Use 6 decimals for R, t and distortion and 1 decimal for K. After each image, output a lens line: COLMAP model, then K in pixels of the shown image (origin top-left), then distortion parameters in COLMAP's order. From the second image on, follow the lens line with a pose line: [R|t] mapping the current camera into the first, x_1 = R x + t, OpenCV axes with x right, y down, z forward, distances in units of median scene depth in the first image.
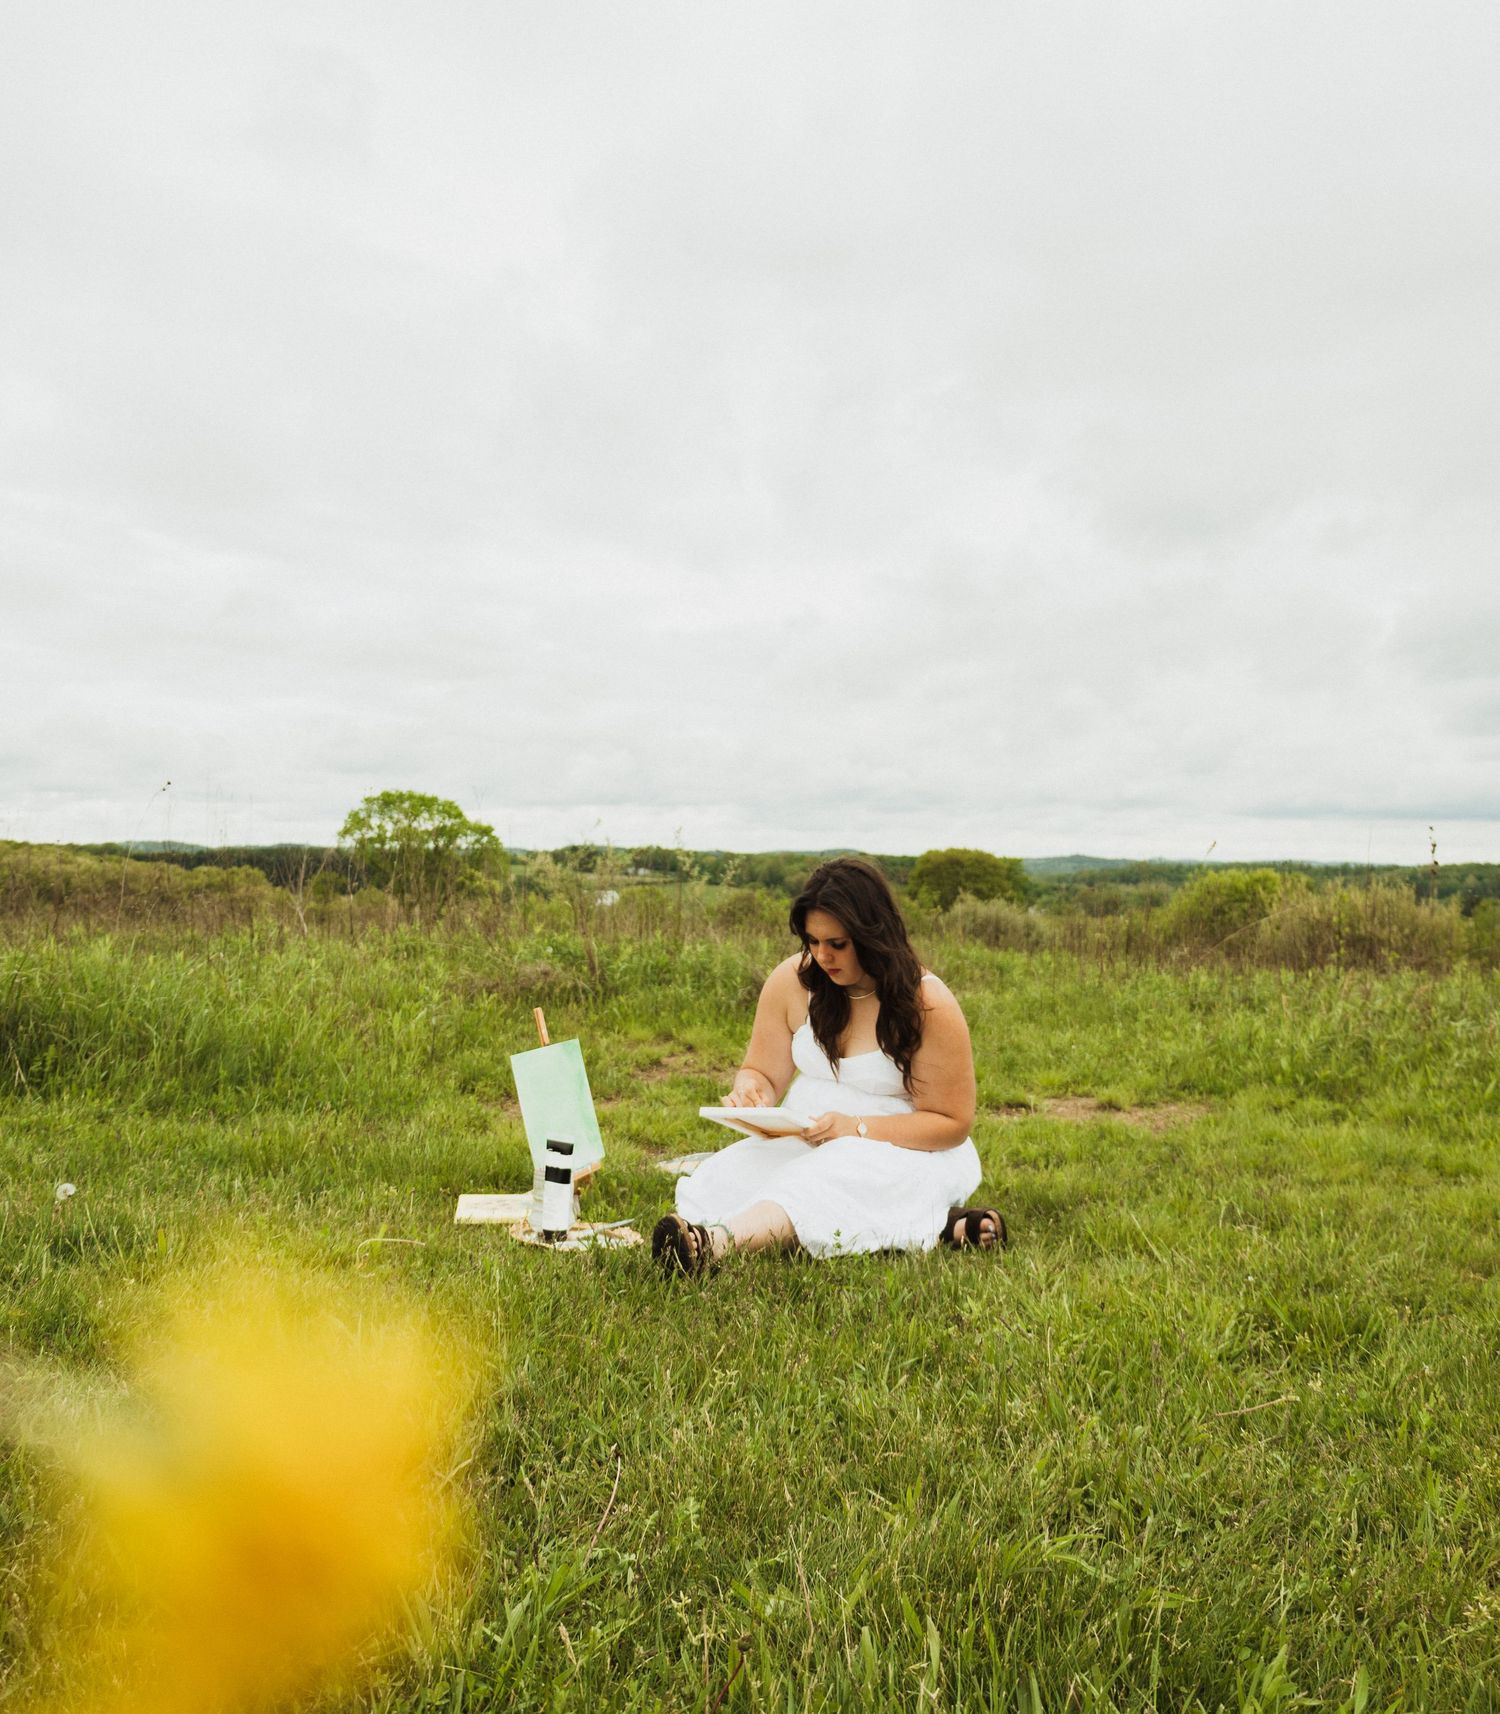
lens RADIAL K [[1750.1, 0, 774.5], [0, 1750.1, 732.5], [0, 0, 1]] dist [0.073877, 0.000000]
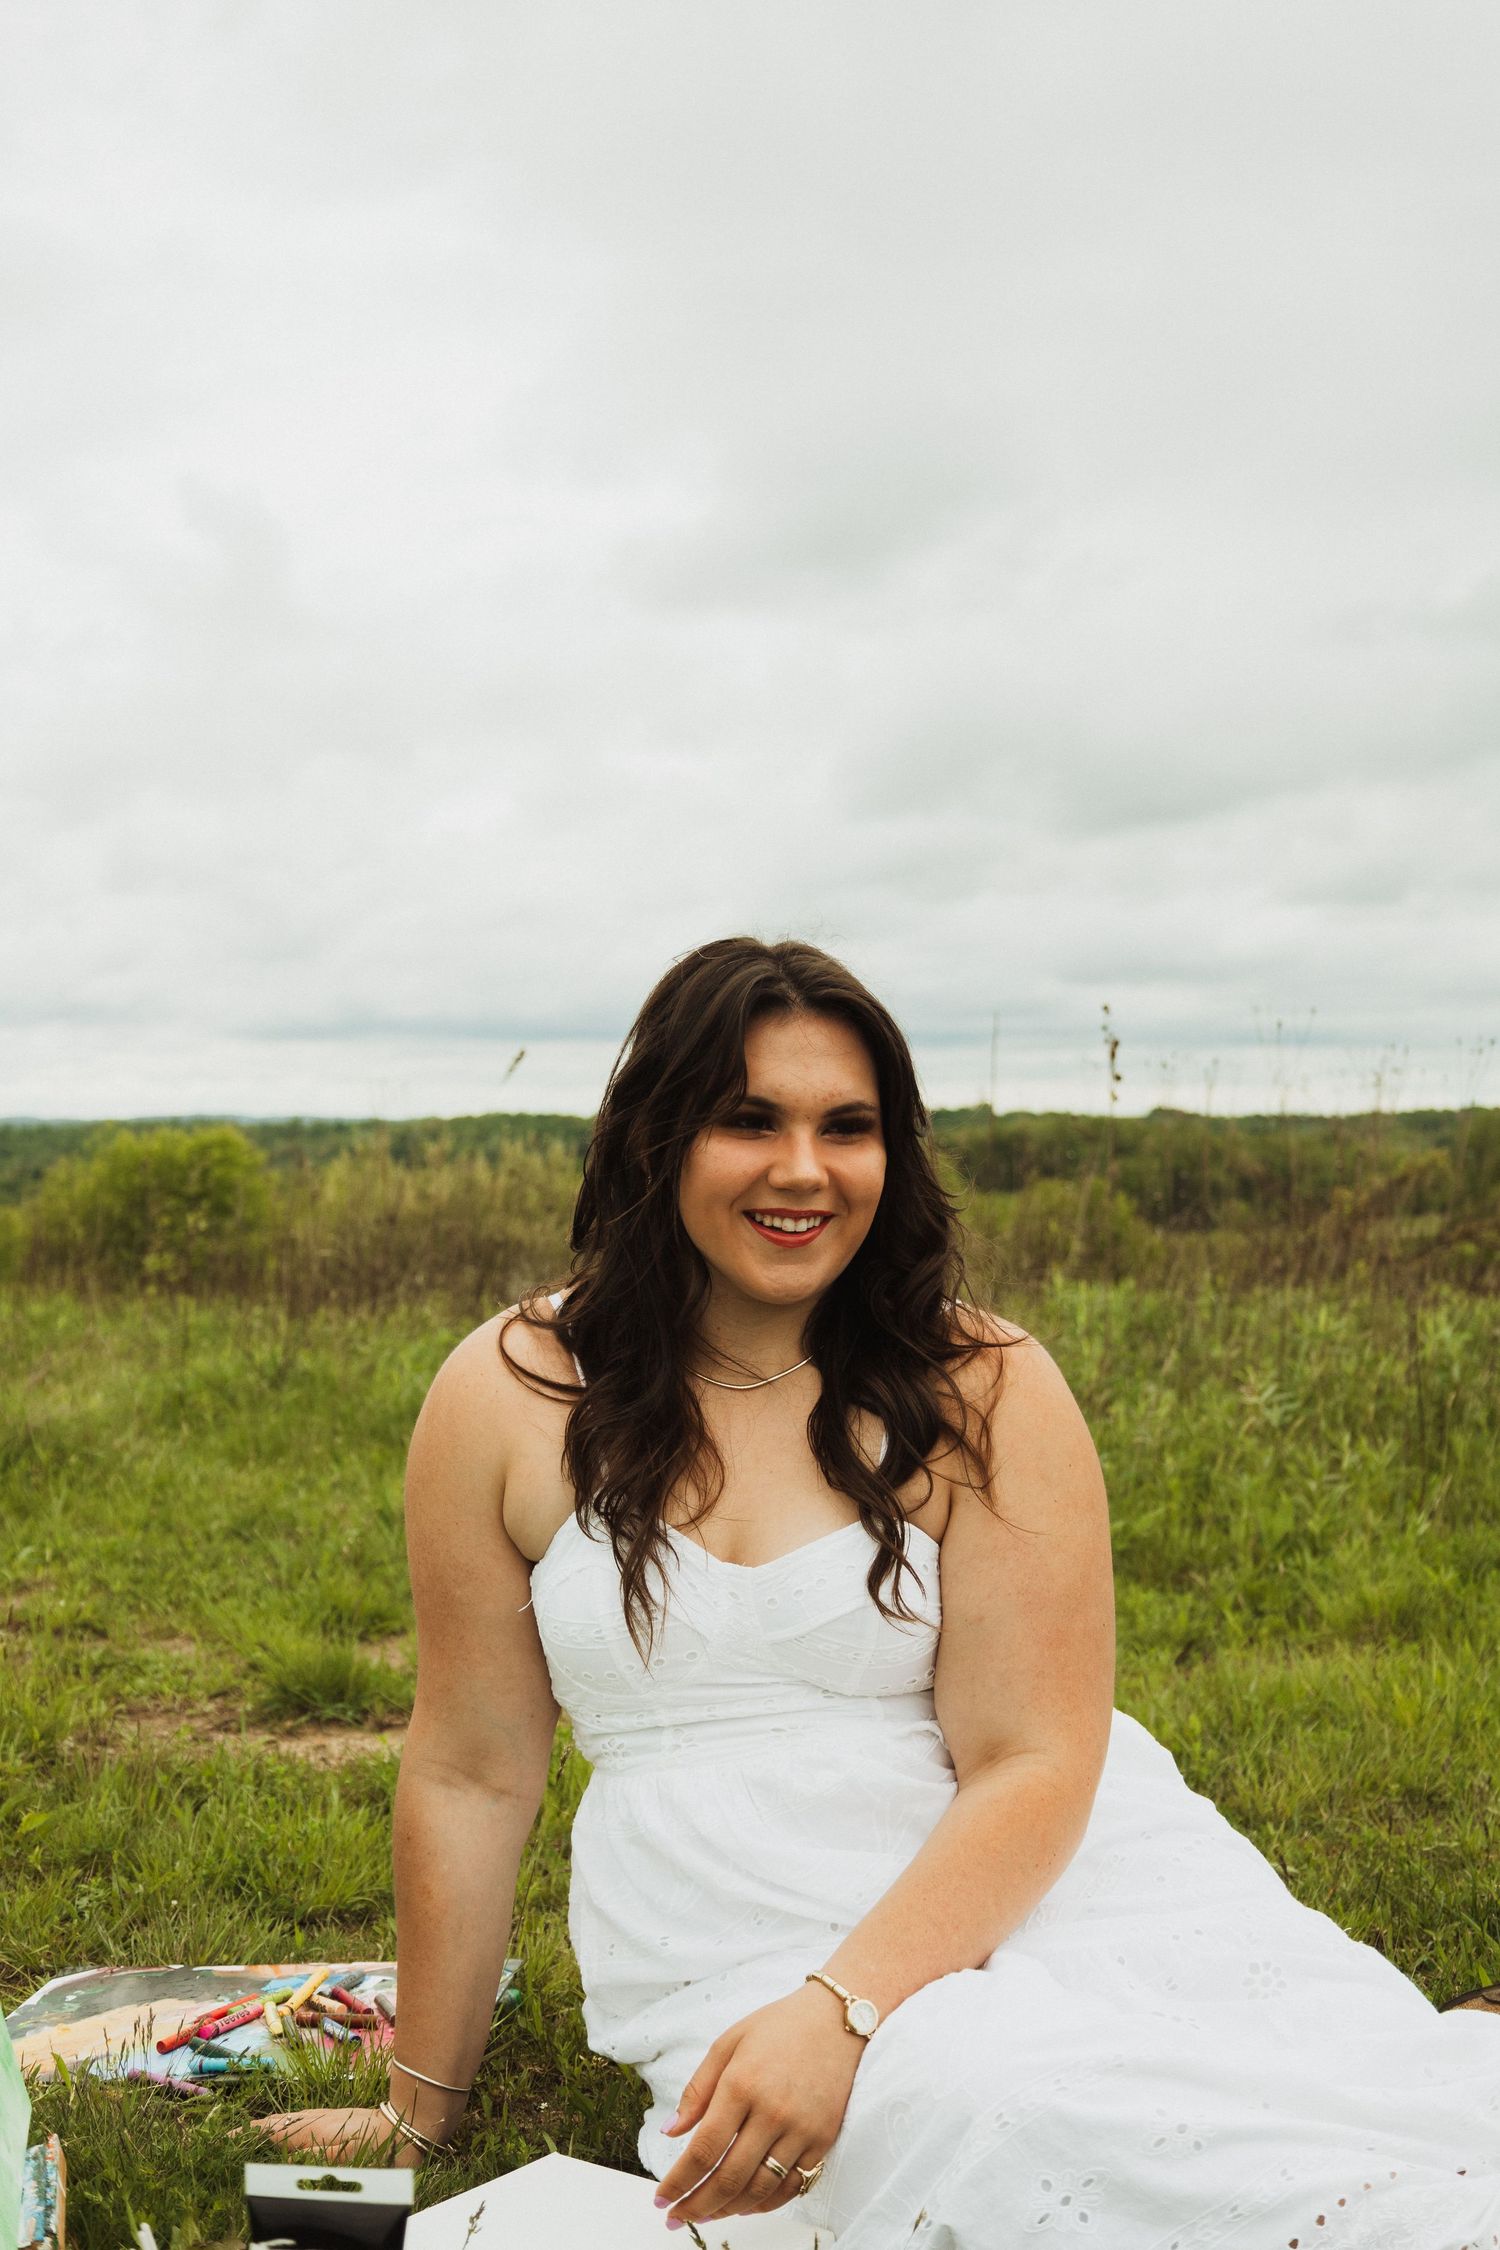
lens RADIAL K [[3037.2, 0, 754.5], [0, 3037.2, 1141.7], [0, 0, 1]] dist [0.040443, 0.000000]
pose [[0.869931, -0.019045, 0.492805, -0.084810], [-0.019200, 0.997189, 0.072430, 0.021700], [-0.492799, -0.072471, 0.867120, 0.206411]]
